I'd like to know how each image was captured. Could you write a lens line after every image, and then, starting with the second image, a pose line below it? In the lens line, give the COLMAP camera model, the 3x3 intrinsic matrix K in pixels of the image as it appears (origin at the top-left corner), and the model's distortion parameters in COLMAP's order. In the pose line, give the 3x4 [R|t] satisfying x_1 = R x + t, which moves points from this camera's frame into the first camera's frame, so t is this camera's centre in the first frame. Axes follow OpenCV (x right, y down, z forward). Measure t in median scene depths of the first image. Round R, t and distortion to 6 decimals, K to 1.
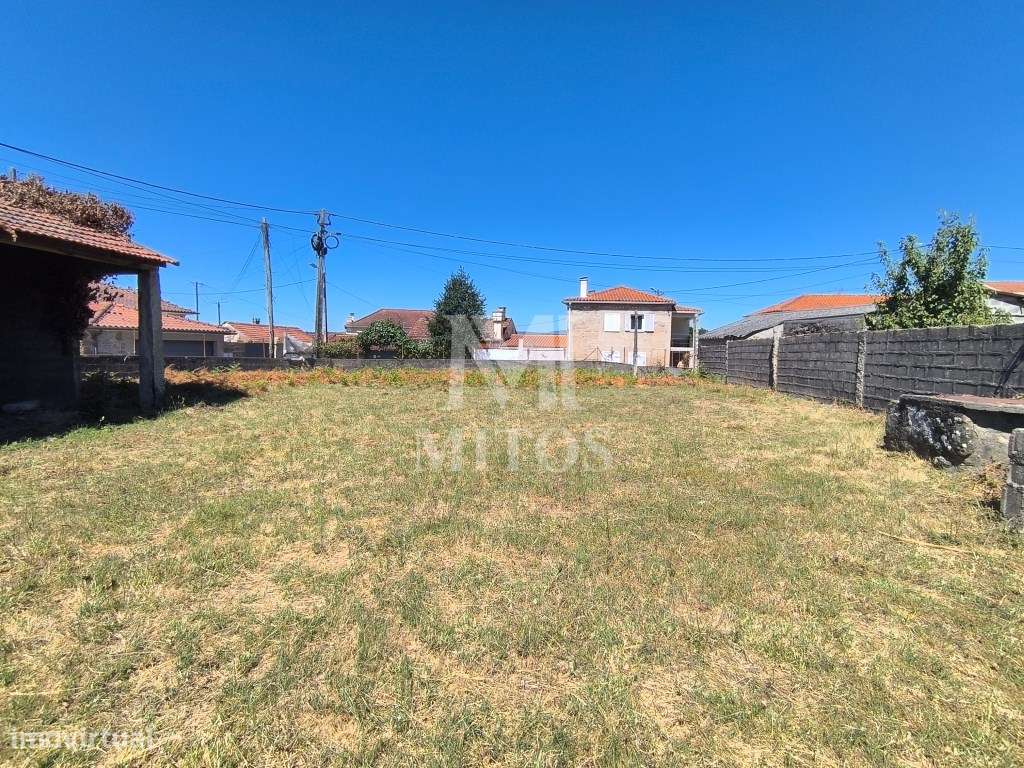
lens RADIAL K [[463.1, 0, 513.4], [0, 463.1, 368.5], [0, 0, 1]] dist [-0.022030, 0.011425]
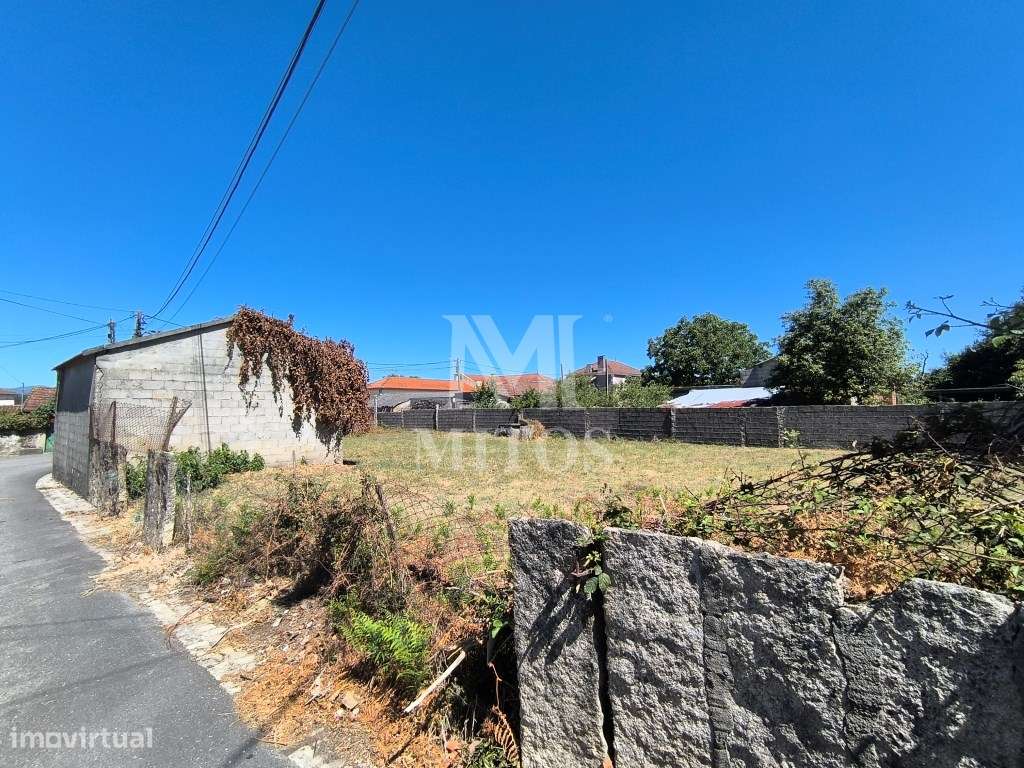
lens RADIAL K [[464.6, 0, 509.1], [0, 464.6, 367.1], [0, 0, 1]] dist [-0.021968, 0.012545]
pose [[0.571281, 0.057746, 0.818720, -1.464101], [0.054117, 0.992701, -0.107779, -0.003566], [-0.818968, 0.105878, 0.563987, -0.889975]]
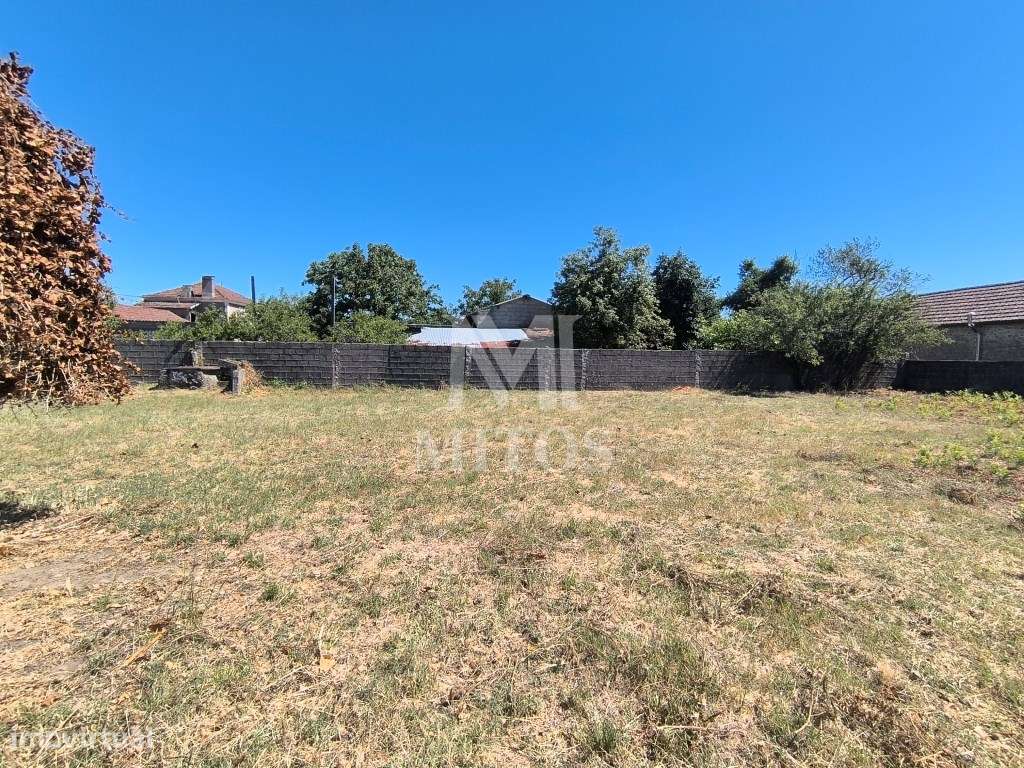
lens RADIAL K [[468.0, 0, 516.0], [0, 468.0, 366.4], [0, 0, 1]] dist [-0.046767, 0.031526]
pose [[-0.292034, -0.043490, 0.955419, -1.076107], [0.023829, 0.998325, 0.052727, -0.020402], [-0.956111, 0.038165, -0.290509, -0.070584]]
